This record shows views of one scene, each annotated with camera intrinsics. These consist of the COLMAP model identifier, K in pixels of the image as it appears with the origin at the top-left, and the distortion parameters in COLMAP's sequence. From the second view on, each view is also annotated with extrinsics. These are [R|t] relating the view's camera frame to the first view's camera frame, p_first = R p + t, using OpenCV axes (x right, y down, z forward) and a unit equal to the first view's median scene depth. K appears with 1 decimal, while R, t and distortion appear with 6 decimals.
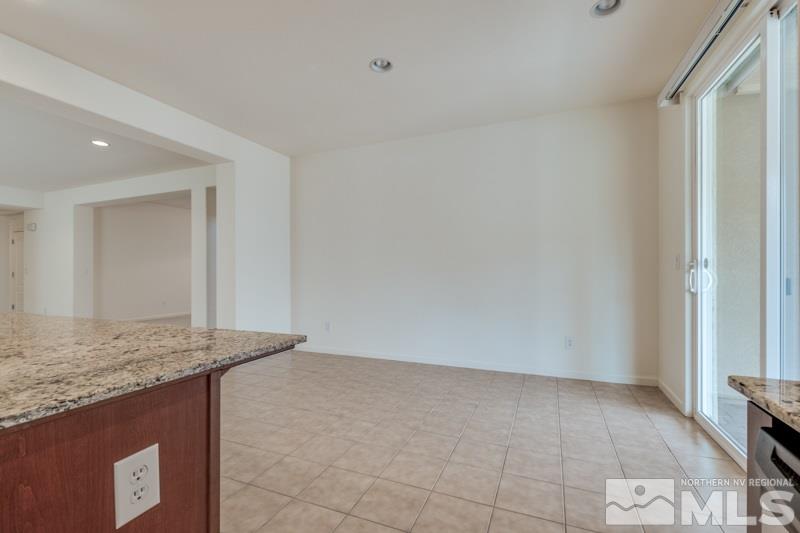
lens RADIAL K [[352.2, 0, 415.1], [0, 352.2, 268.4], [0, 0, 1]] dist [0.001902, 0.000098]
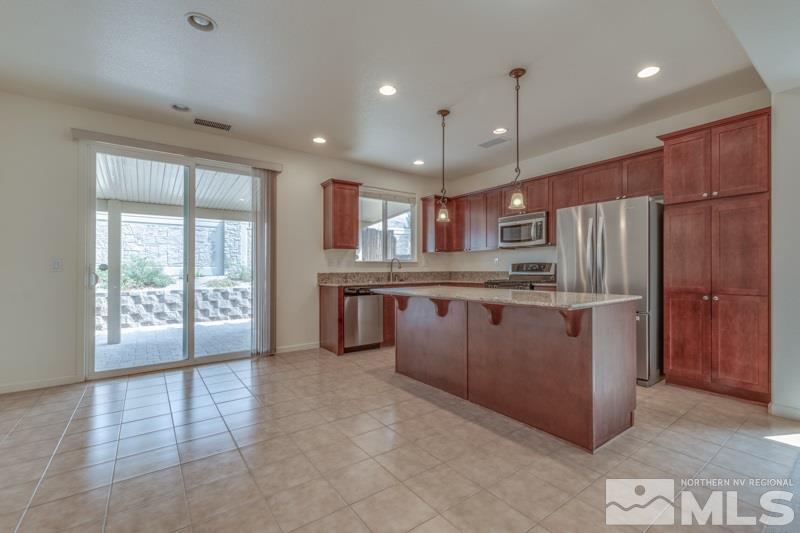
lens RADIAL K [[347.7, 0, 404.1], [0, 347.7, 271.5], [0, 0, 1]] dist [0.012632, 0.000105]
pose [[-0.839489, 0.003624, 0.543365, -0.950878], [0.003035, 0.999993, -0.001981, 0.013135], [-0.543369, -0.000014, -0.839494, 1.440916]]
